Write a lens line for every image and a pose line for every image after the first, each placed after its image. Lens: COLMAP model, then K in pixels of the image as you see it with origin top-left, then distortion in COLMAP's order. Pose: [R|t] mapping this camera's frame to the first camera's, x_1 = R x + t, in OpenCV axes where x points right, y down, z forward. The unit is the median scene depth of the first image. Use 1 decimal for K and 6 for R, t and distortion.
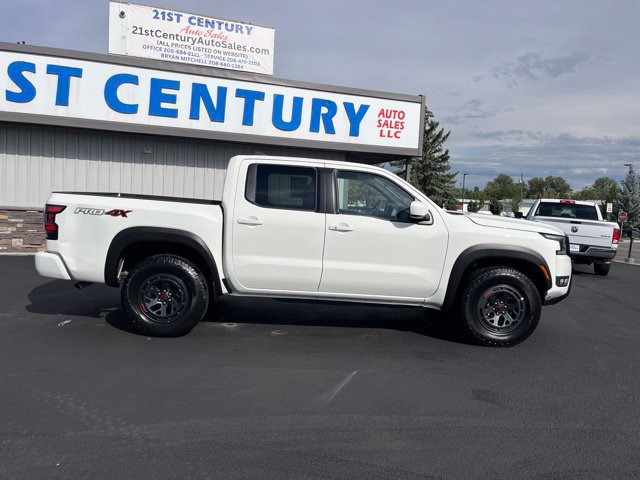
lens RADIAL K [[485.4, 0, 320.6], [0, 485.4, 234.6], [0, 0, 1]] dist [0.067831, -0.091395]
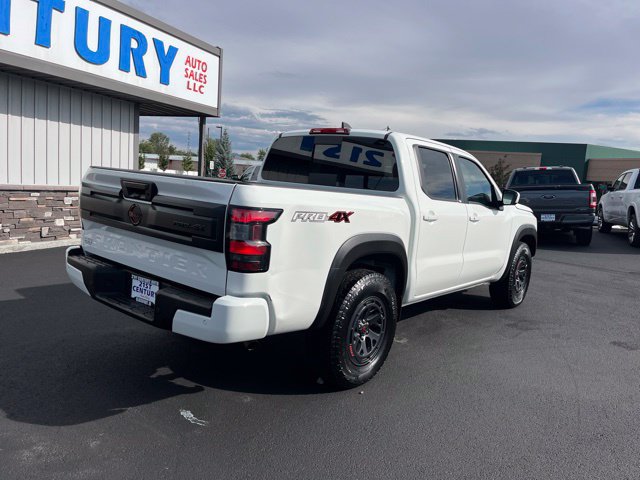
lens RADIAL K [[485.4, 0, 321.7], [0, 485.4, 237.3], [0, 0, 1]] dist [0.067831, -0.091395]
pose [[0.657131, -0.088418, 0.748573, -0.433905], [0.009559, 0.993994, 0.109015, -0.041529], [-0.753716, -0.064482, 0.654029, 0.289806]]
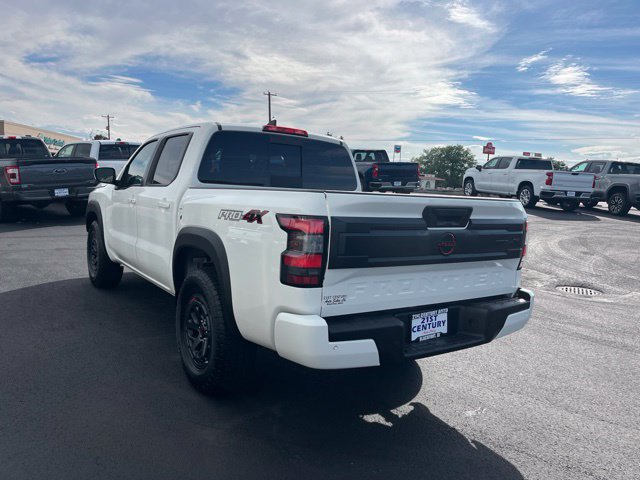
lens RADIAL K [[485.4, 0, 311.4], [0, 485.4, 240.1], [0, 0, 1]] dist [0.067831, -0.091395]
pose [[-0.543635, -0.172574, 0.821389, -0.465365], [-0.017312, 0.980731, 0.194593, -0.077712], [-0.839143, 0.091567, -0.536147, 0.785785]]
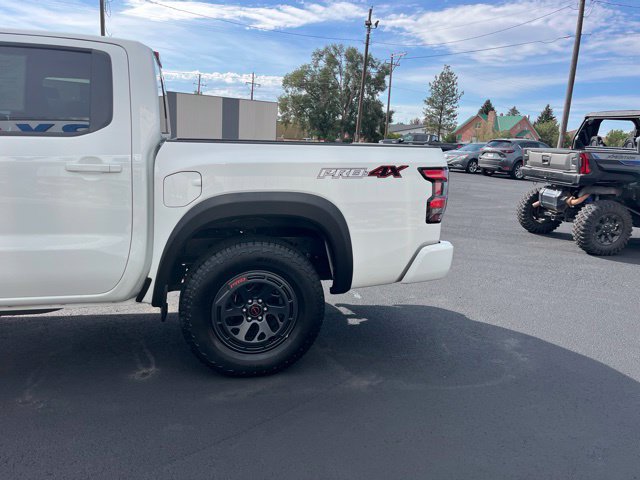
lens RADIAL K [[485.4, 0, 316.1], [0, 485.4, 237.0], [0, 0, 1]] dist [0.067831, -0.091395]
pose [[-0.968537, -0.055797, -0.242534, -0.125798], [-0.118652, 0.960182, 0.252928, -0.069514], [0.218764, 0.273748, -0.936592, 0.939252]]
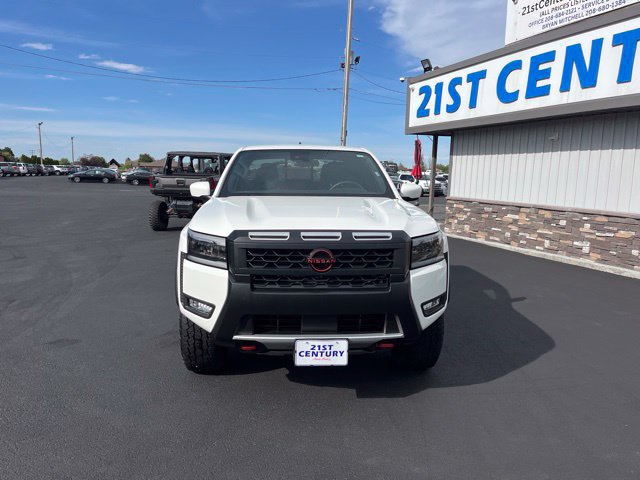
lens RADIAL K [[485.4, 0, 317.0], [0, 485.4, 242.4], [0, 0, 1]] dist [0.067831, -0.091395]
pose [[0.045450, 0.094139, -0.994521, 0.566946], [-0.083170, 0.992450, 0.090142, -0.026416], [0.995498, 0.078618, 0.052936, 0.570809]]
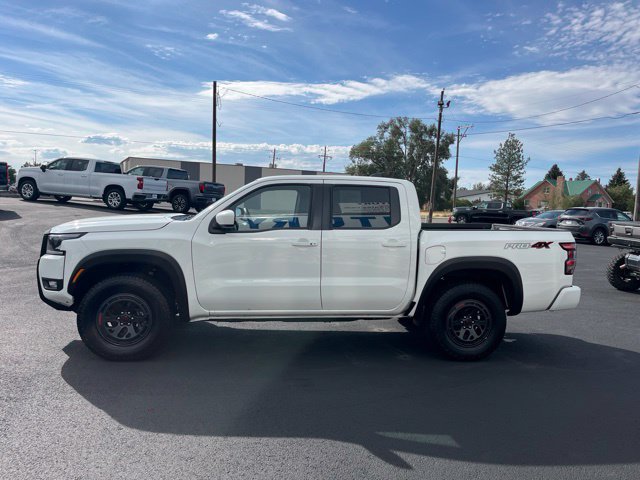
lens RADIAL K [[485.4, 0, 324.8], [0, 485.4, 244.4], [0, 0, 1]] dist [0.067831, -0.091395]
pose [[-0.988842, -0.081806, -0.124495, 0.053708], [-0.100287, 0.983545, 0.150273, -0.093870], [0.110153, 0.161081, -0.980775, 1.146135]]
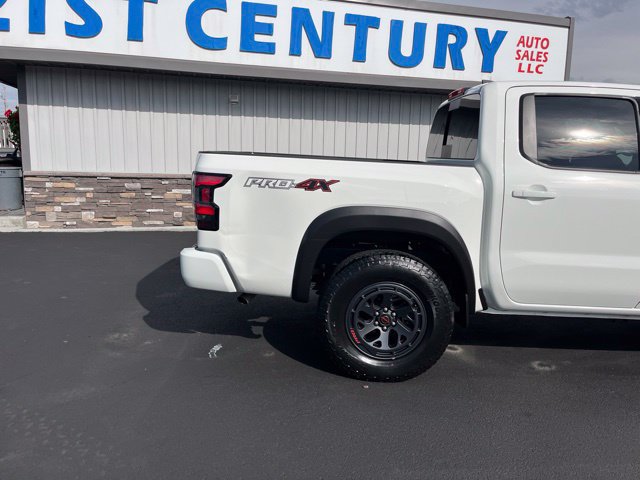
lens RADIAL K [[485.4, 0, 323.2], [0, 485.4, 235.8], [0, 0, 1]] dist [0.067831, -0.091395]
pose [[0.998663, -0.015178, -0.049414, -0.180336], [0.019605, 0.995715, 0.090376, -0.017000], [0.047830, -0.091224, 0.994681, 0.192471]]
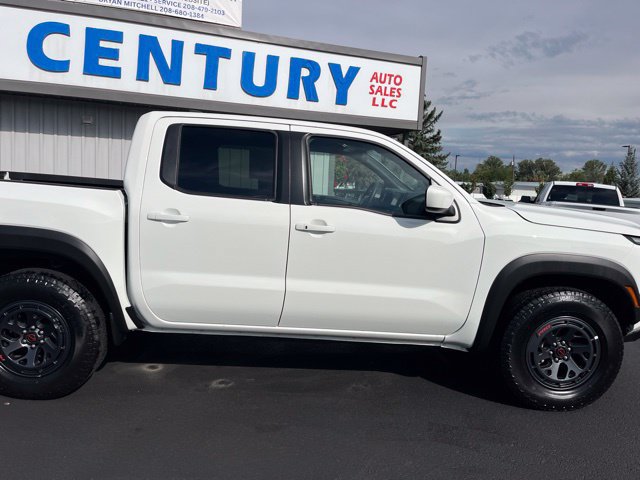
lens RADIAL K [[485.4, 0, 315.7], [0, 485.4, 234.6], [0, 0, 1]] dist [0.067831, -0.091395]
pose [[0.999920, 0.002159, 0.012435, 0.017445], [-0.002619, 0.999307, 0.037123, -0.013604], [-0.012346, -0.037152, 0.999233, 0.182134]]
